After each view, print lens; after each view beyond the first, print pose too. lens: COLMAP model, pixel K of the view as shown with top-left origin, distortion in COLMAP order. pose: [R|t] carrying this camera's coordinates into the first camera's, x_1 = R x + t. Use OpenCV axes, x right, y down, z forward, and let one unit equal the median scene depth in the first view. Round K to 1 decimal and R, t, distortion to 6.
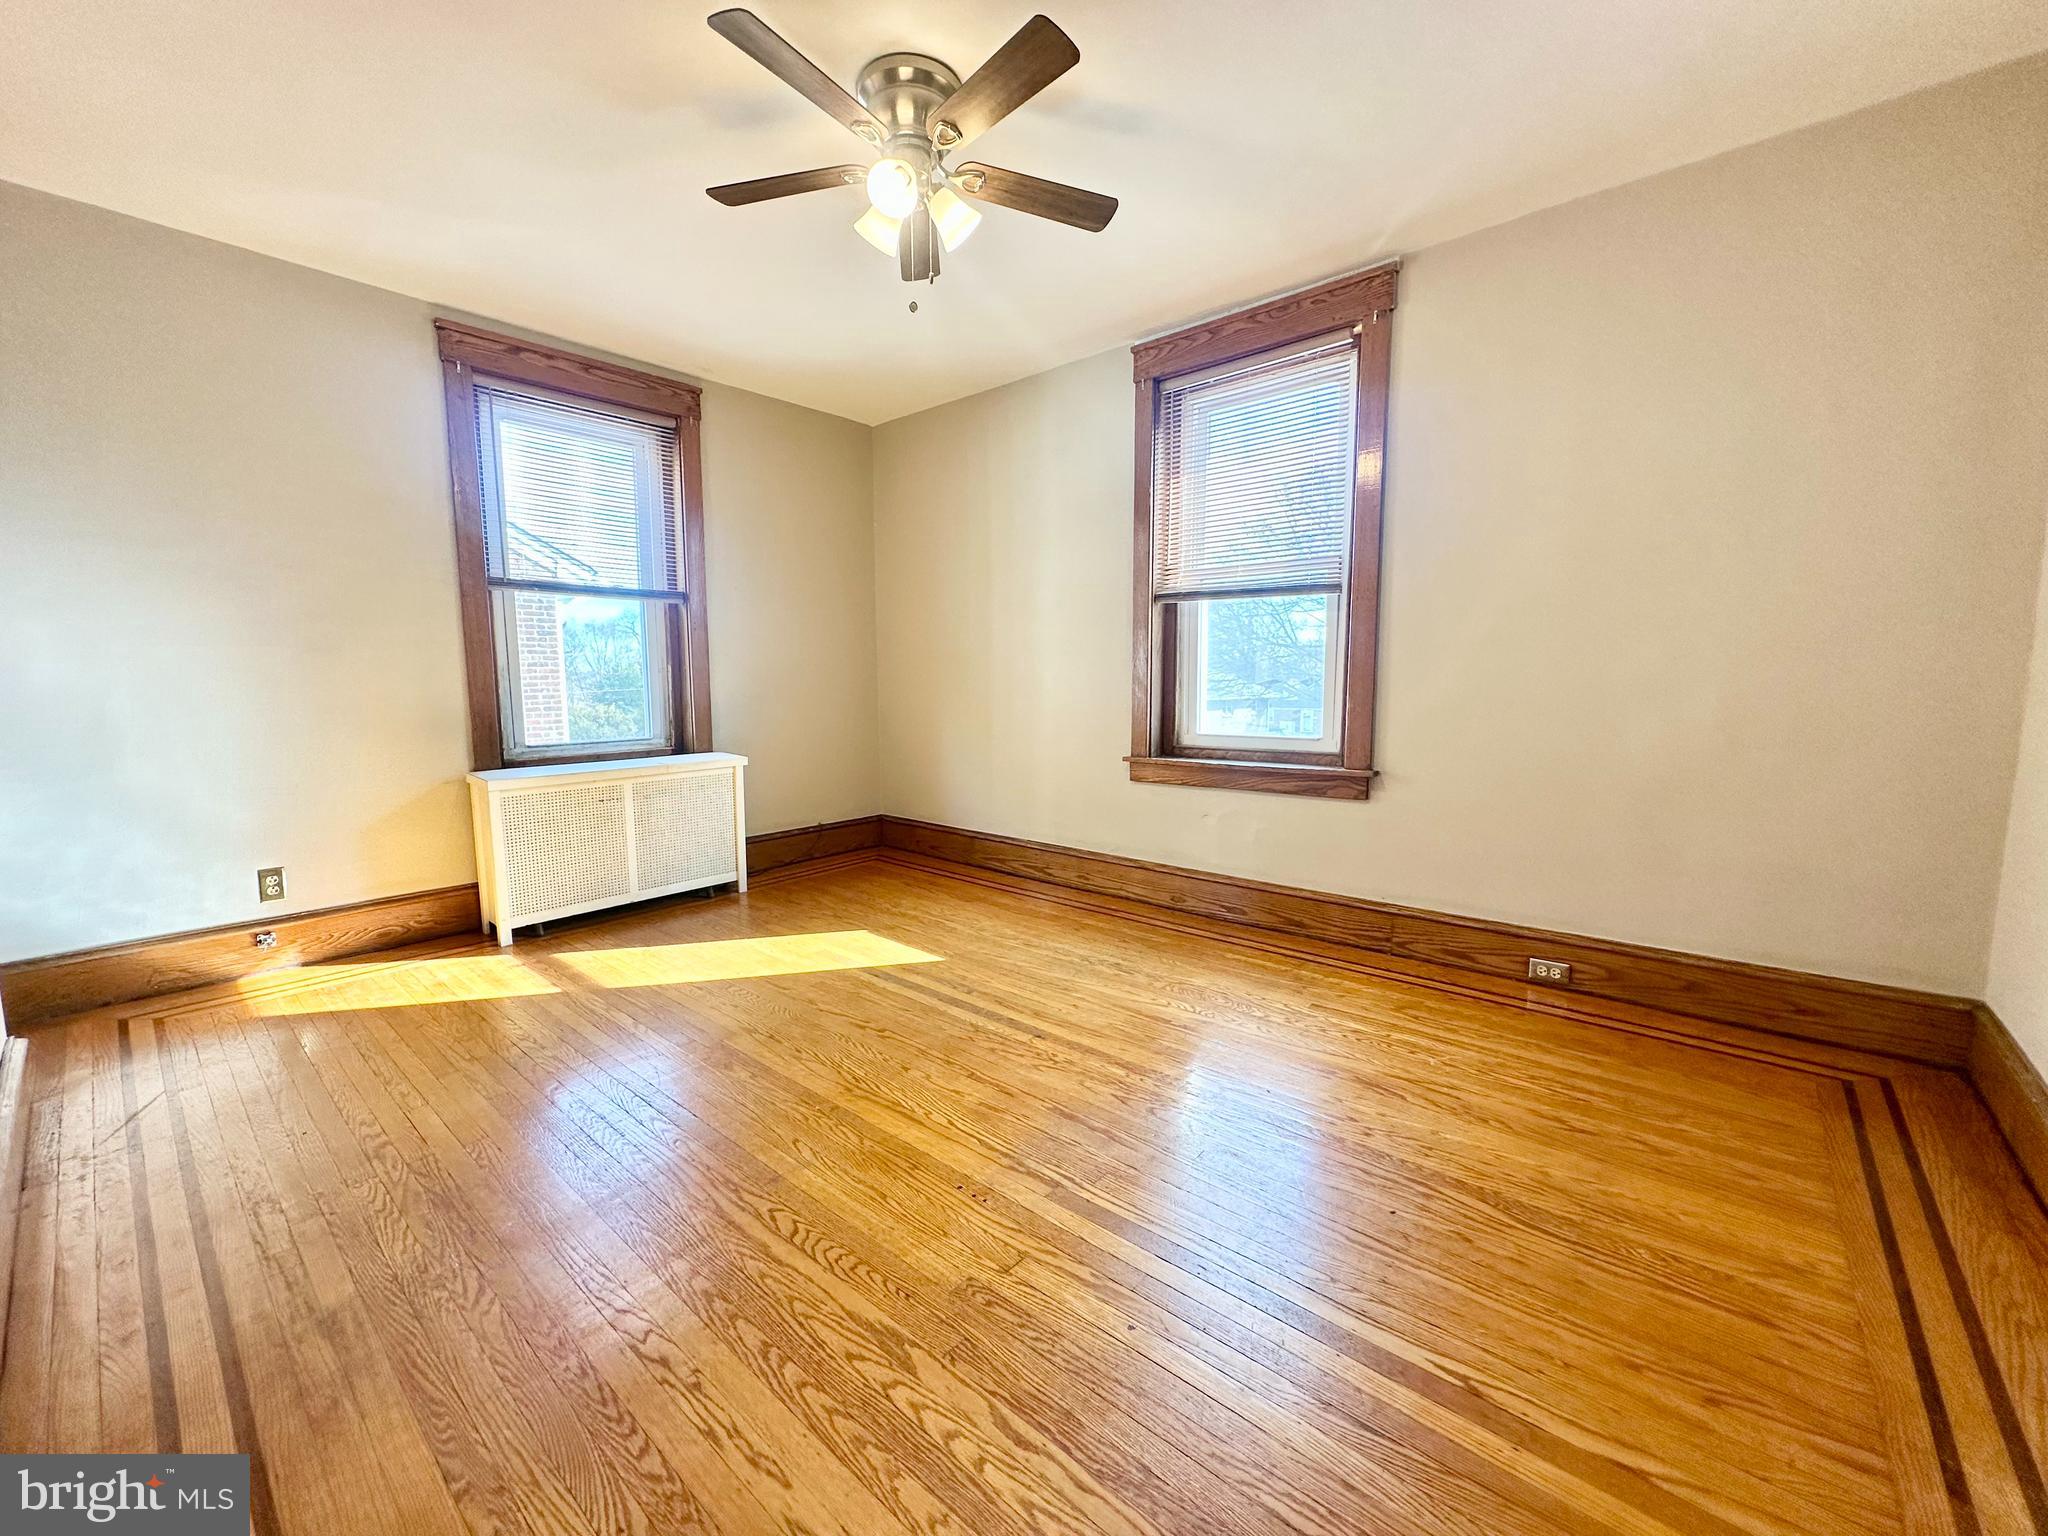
lens RADIAL K [[814.2, 0, 1024.1], [0, 814.2, 770.8], [0, 0, 1]] dist [-0.003055, 0.000653]
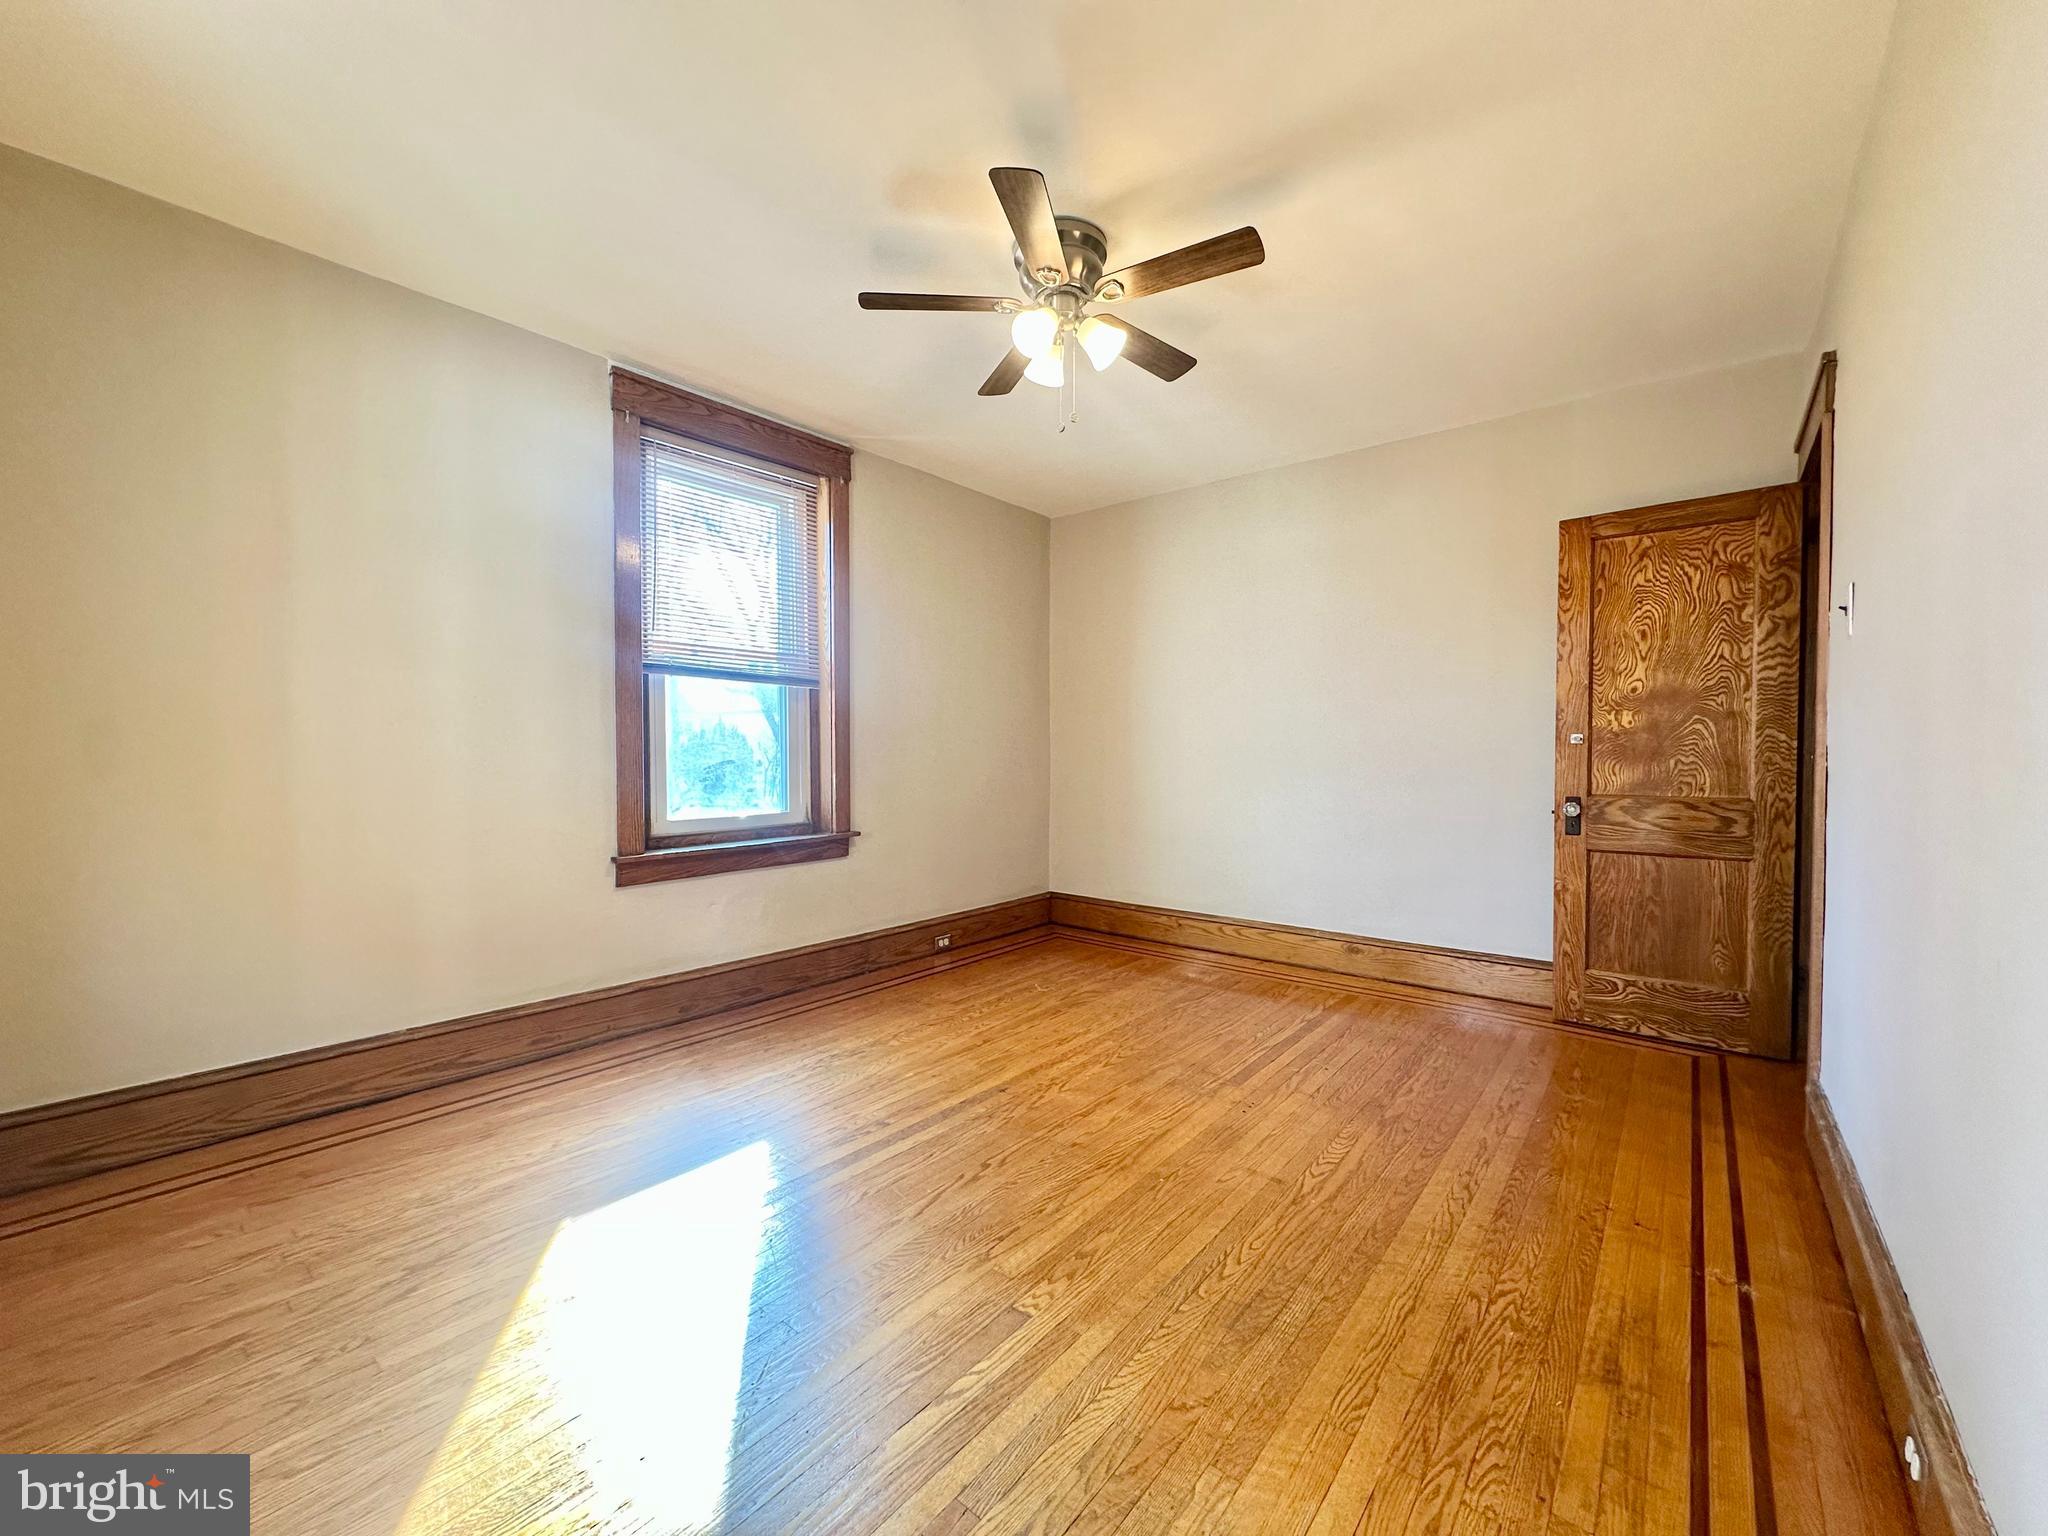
lens RADIAL K [[814.2, 0, 1023.4], [0, 814.2, 768.3], [0, 0, 1]] dist [-0.003055, 0.000653]
pose [[-0.021808, -0.016580, 0.999625, -0.837926], [0.115036, 0.993180, 0.018983, -0.090651], [-0.993122, 0.115407, -0.019752, 0.753631]]
